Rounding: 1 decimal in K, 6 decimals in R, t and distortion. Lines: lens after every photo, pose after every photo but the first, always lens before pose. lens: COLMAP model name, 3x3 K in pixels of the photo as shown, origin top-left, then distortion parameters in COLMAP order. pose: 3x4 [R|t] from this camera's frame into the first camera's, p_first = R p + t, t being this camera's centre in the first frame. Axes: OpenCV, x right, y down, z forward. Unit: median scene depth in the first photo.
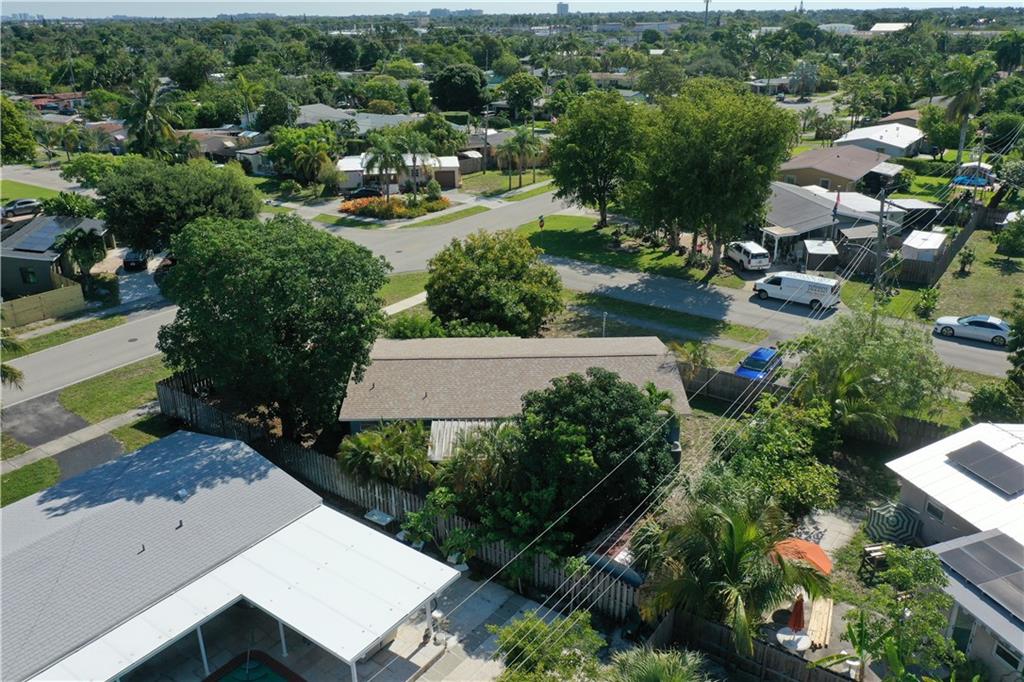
lens RADIAL K [[812.7, 0, 515.0], [0, 812.7, 339.1], [0, 0, 1]] dist [-0.003092, 0.000391]
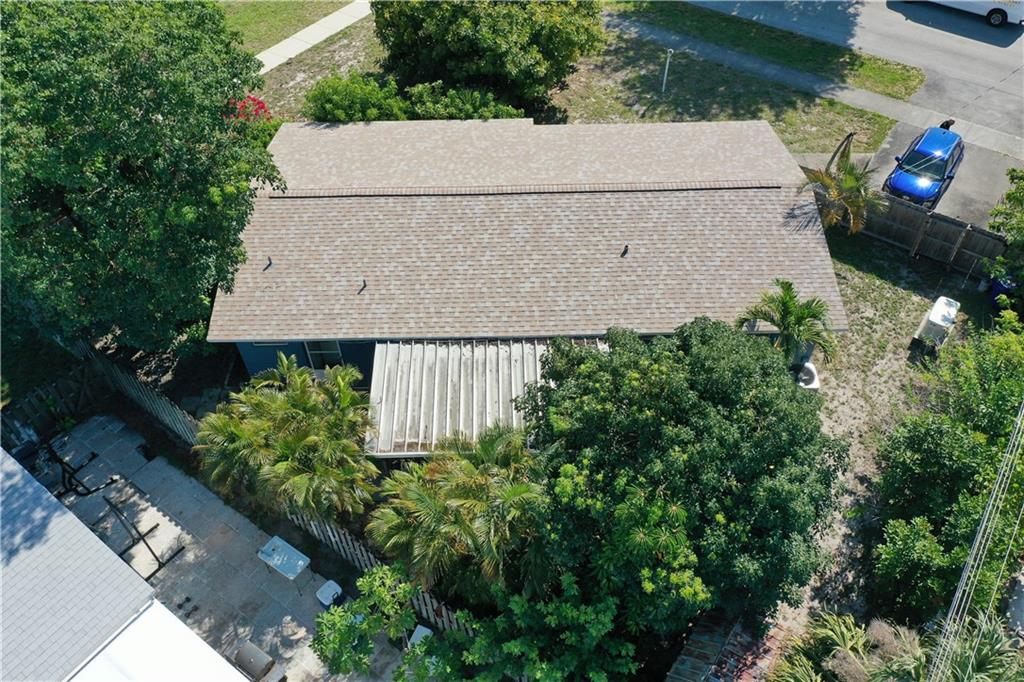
lens RADIAL K [[812.7, 0, 520.7], [0, 812.7, 338.5], [0, 0, 1]] dist [-0.003092, 0.000391]
pose [[0.999979, -0.006426, 0.000880, -0.003456], [0.005434, 0.904028, 0.427439, -0.102204], [-0.003543, -0.427425, 0.904044, 0.373153]]
